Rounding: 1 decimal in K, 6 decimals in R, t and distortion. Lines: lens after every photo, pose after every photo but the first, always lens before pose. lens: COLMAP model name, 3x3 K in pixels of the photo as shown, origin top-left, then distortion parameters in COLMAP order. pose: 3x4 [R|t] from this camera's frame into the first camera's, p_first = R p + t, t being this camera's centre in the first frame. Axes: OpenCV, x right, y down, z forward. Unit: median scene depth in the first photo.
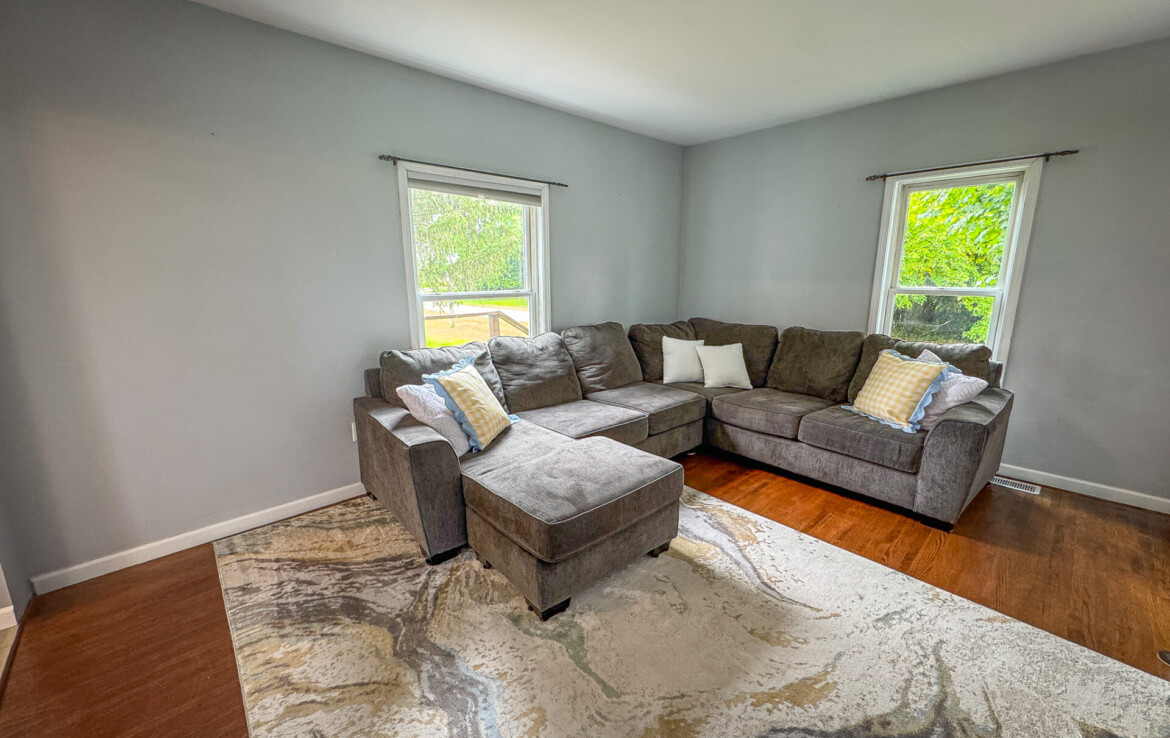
lens RADIAL K [[470.1, 0, 589.8], [0, 470.1, 371.3], [0, 0, 1]] dist [-0.004055, -0.000006]
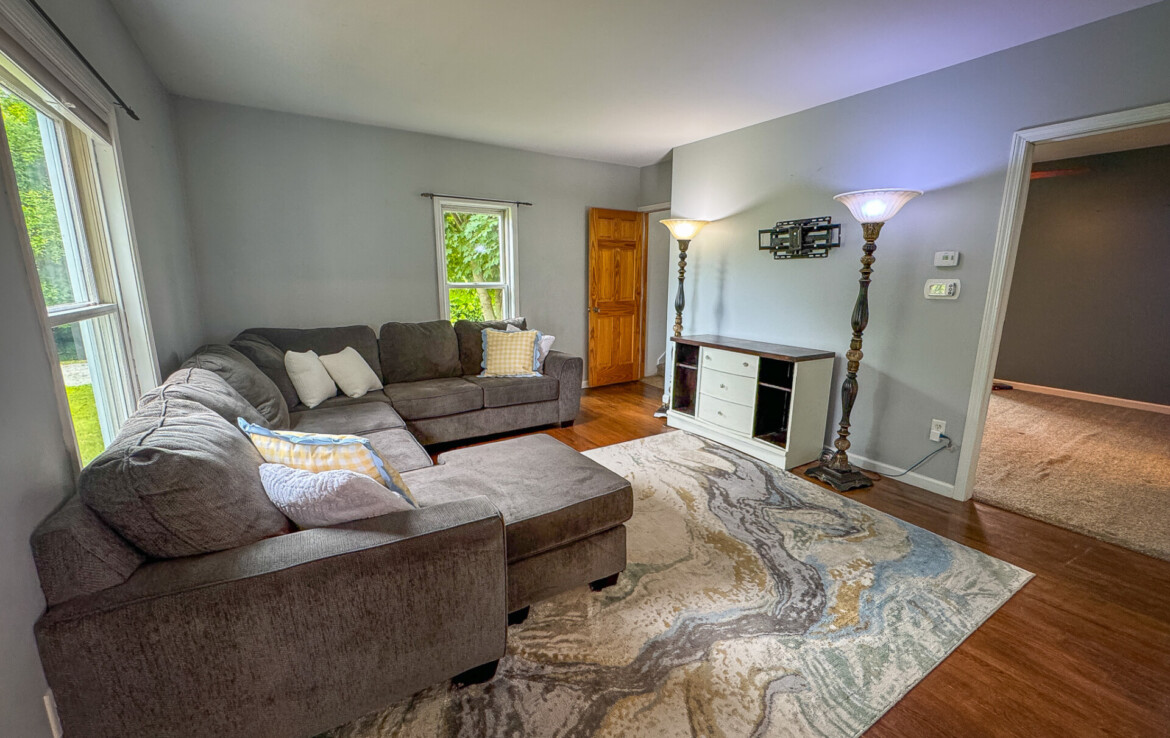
lens RADIAL K [[470.1, 0, 588.6], [0, 470.1, 369.4], [0, 0, 1]] dist [-0.004055, -0.000006]
pose [[0.165042, -0.191877, 0.967442, -1.085238], [0.201452, 0.966773, 0.157377, -0.141533], [-0.965494, 0.168919, 0.198212, 0.762275]]
